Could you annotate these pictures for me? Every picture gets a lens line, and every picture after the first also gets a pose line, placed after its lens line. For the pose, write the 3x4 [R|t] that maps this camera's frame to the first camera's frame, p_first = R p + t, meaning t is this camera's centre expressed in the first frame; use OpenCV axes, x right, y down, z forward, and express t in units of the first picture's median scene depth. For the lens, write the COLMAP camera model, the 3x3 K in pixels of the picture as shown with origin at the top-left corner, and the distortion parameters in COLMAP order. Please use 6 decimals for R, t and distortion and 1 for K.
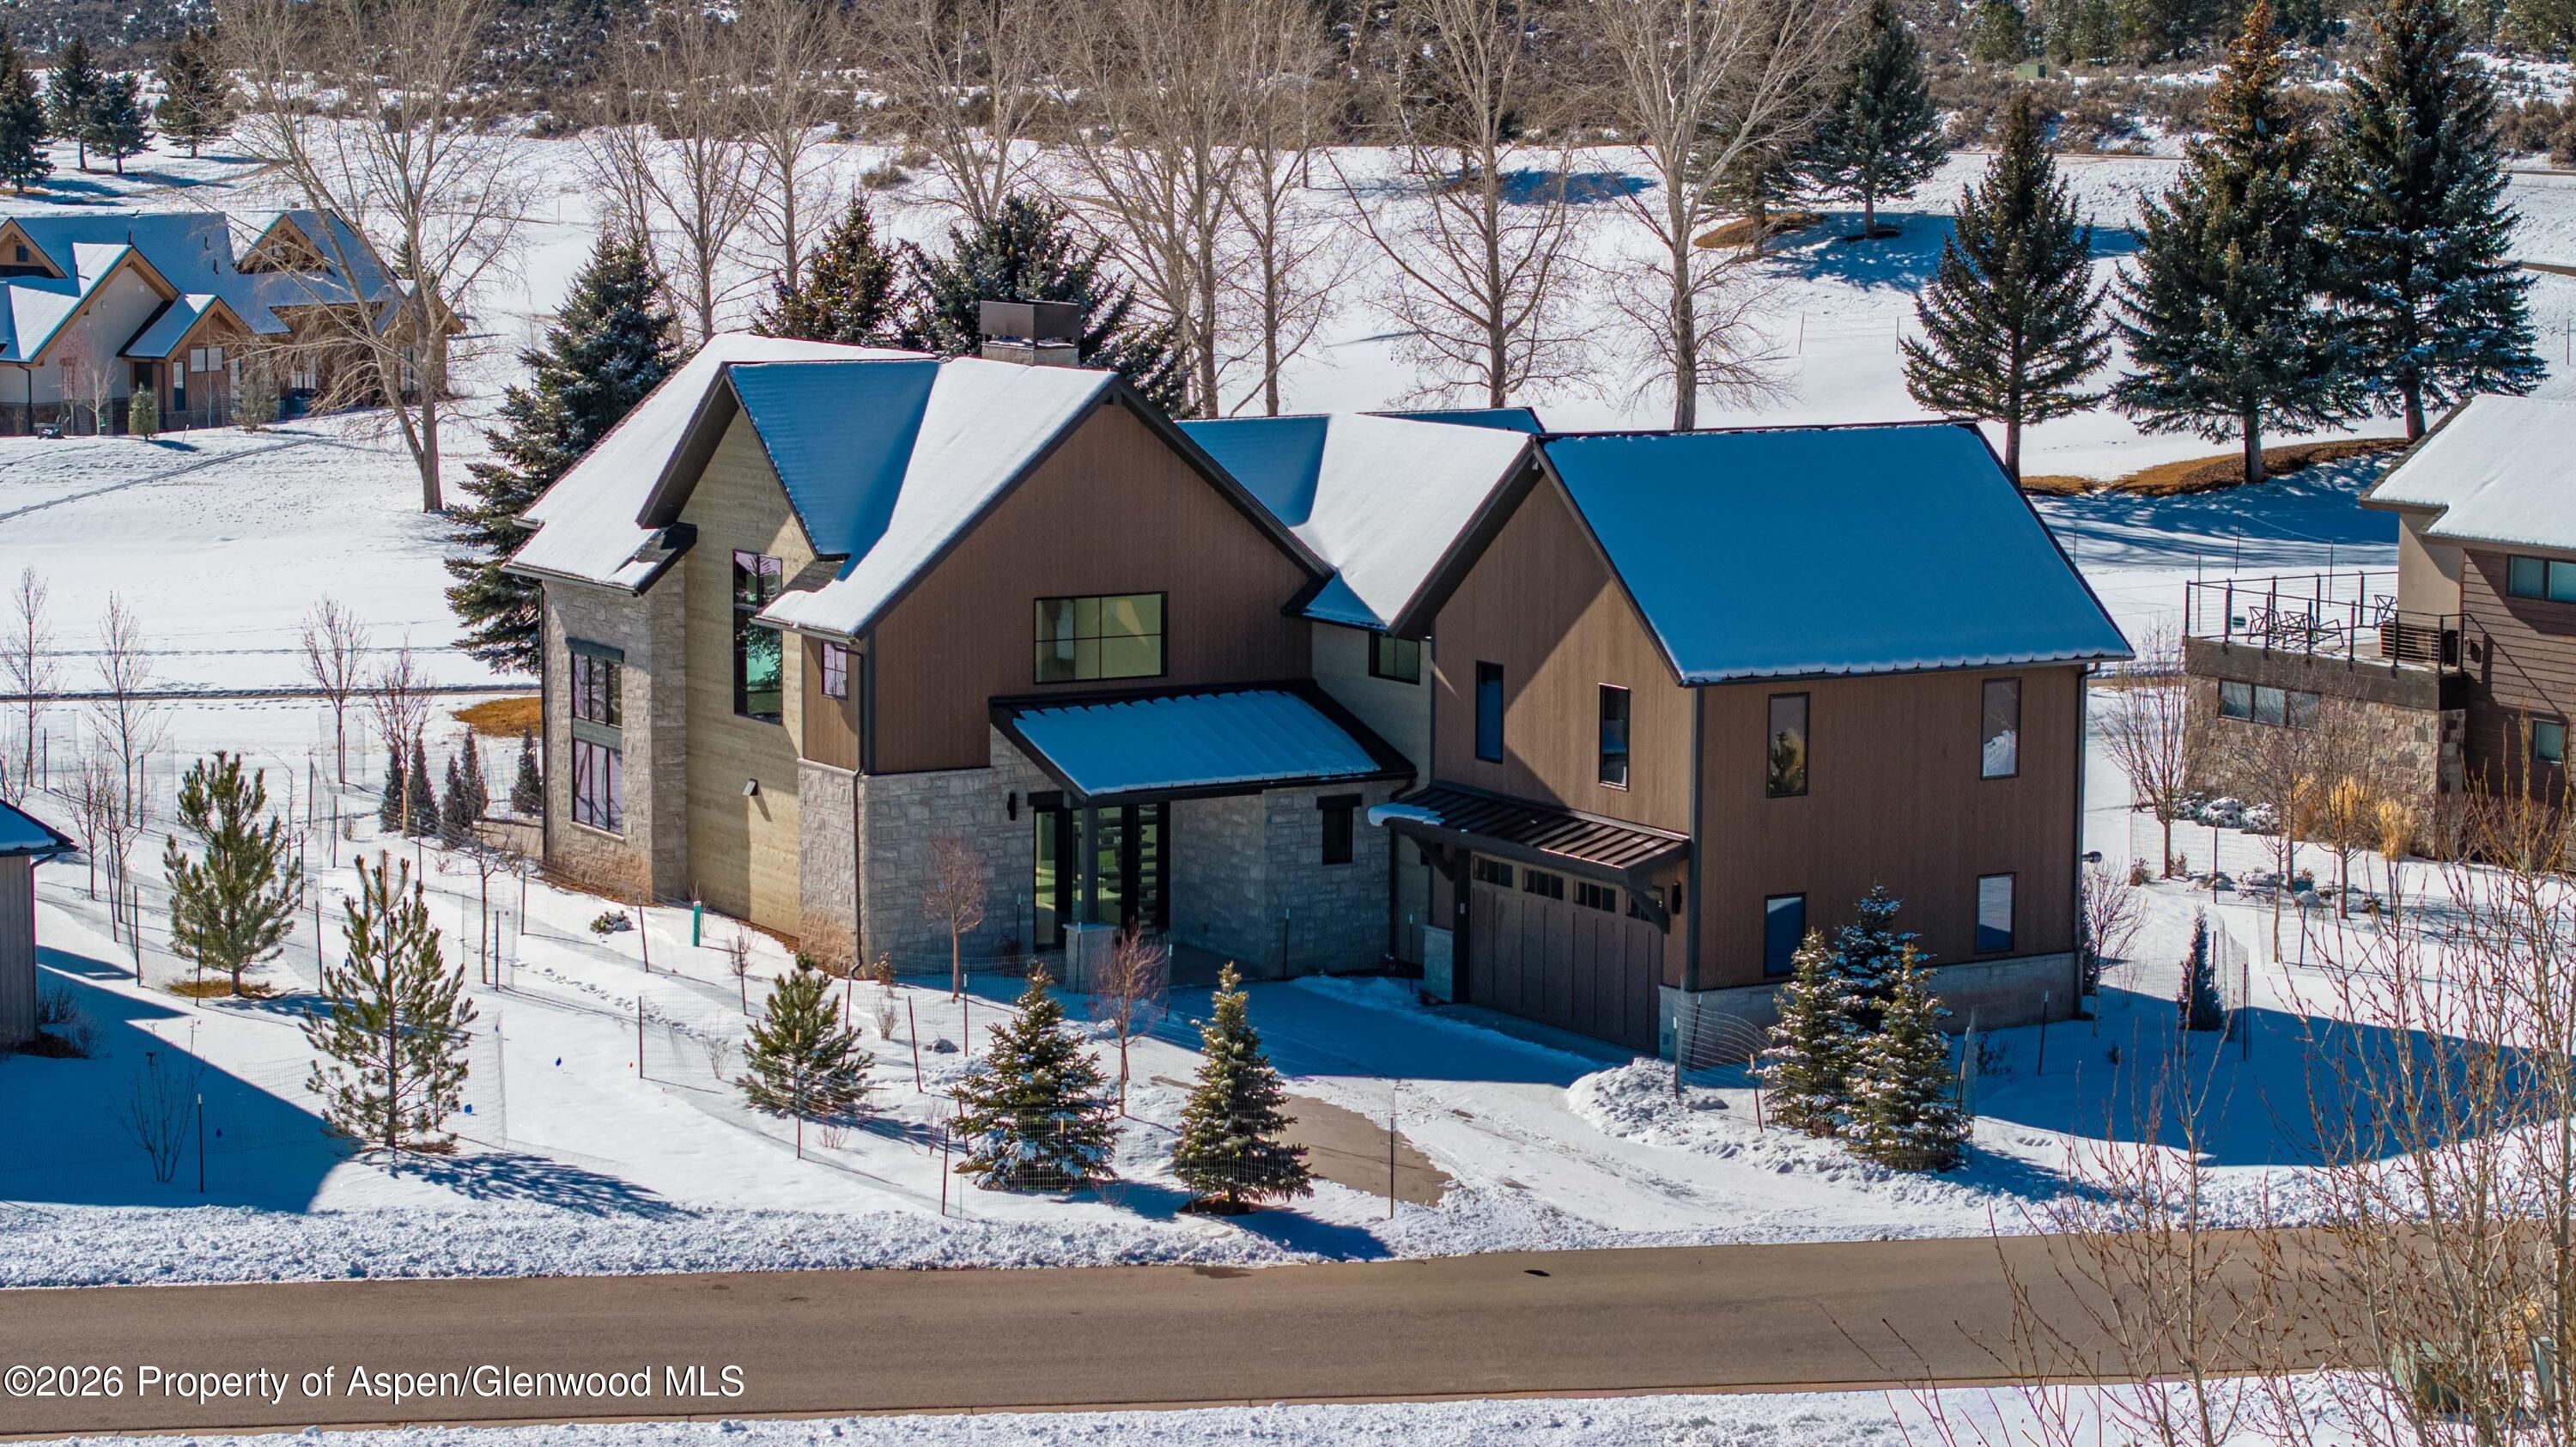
lens RADIAL K [[5344.4, 0, 1288.0], [0, 5344.4, 723.5], [0, 0, 1]] dist [-0.001595, -0.532416]
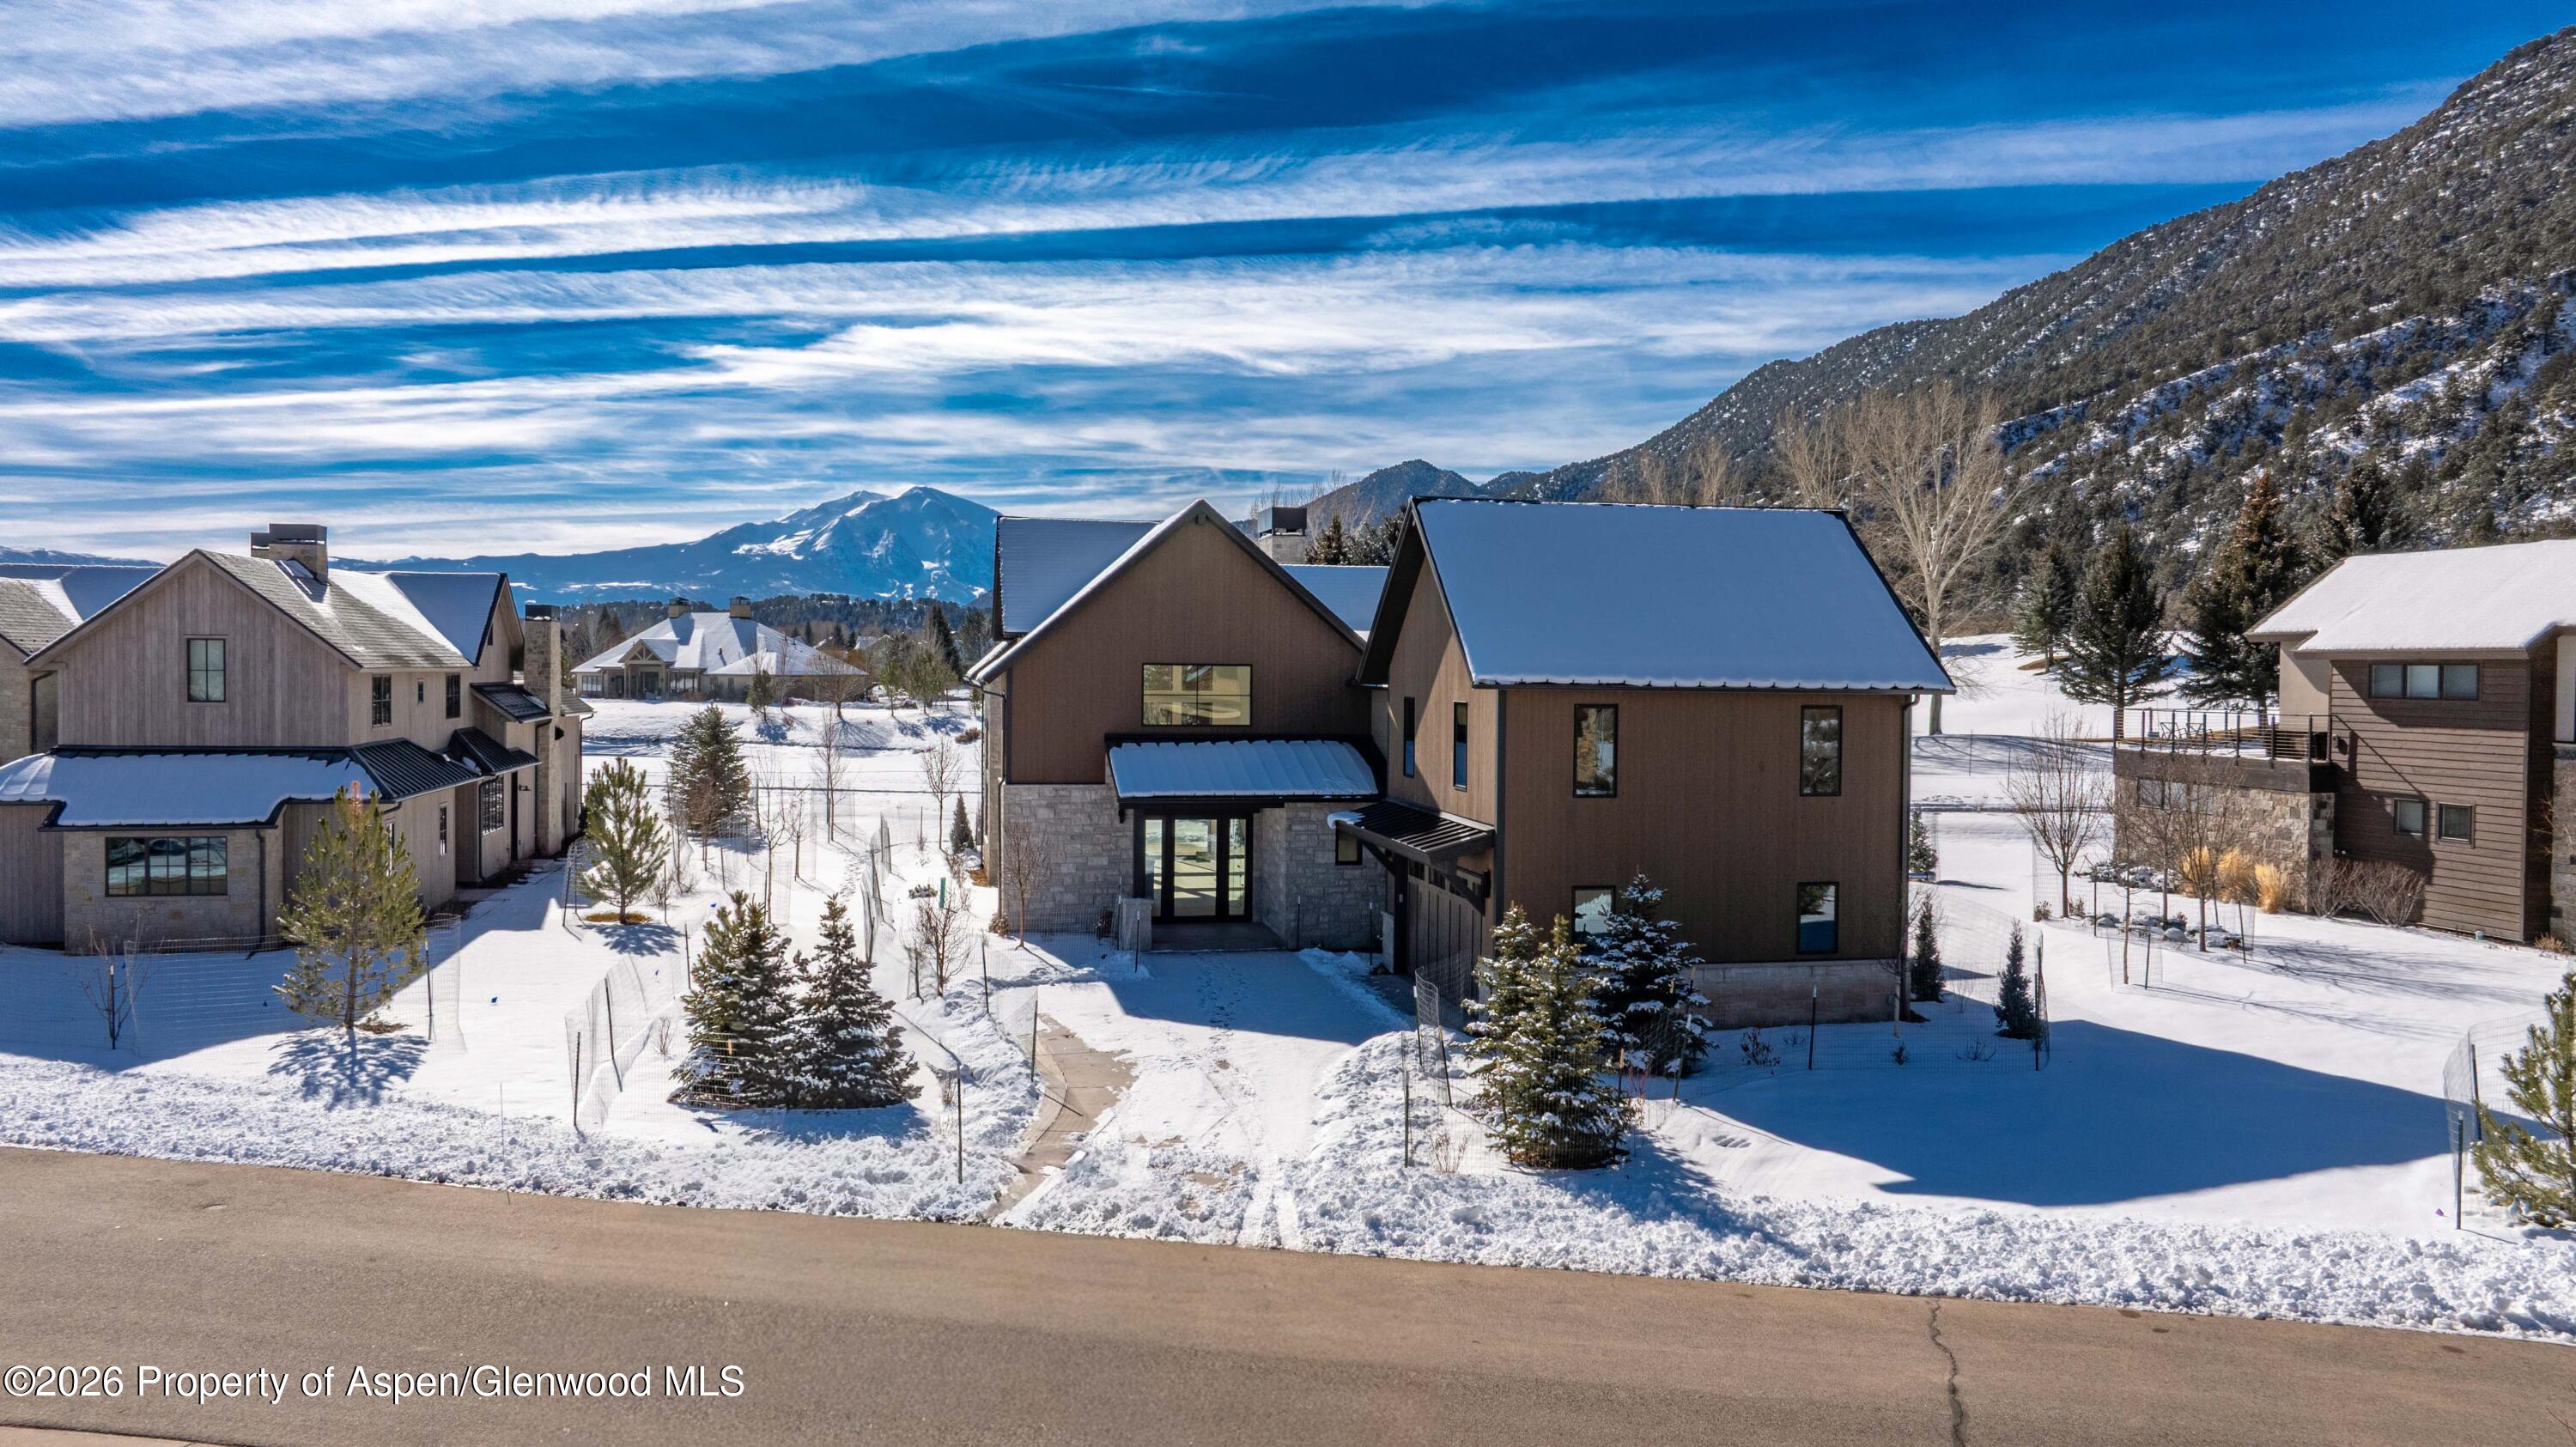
lens RADIAL K [[1800.7, 0, 1304.8], [0, 1800.7, 704.1], [0, 0, 1]] dist [-0.022432, 0.001371]
pose [[0.937668, 0.008148, -0.347436, 0.142715], [-0.045912, 0.993867, -0.100600, 0.029749], [0.344485, 0.110281, 0.932292, 0.537864]]
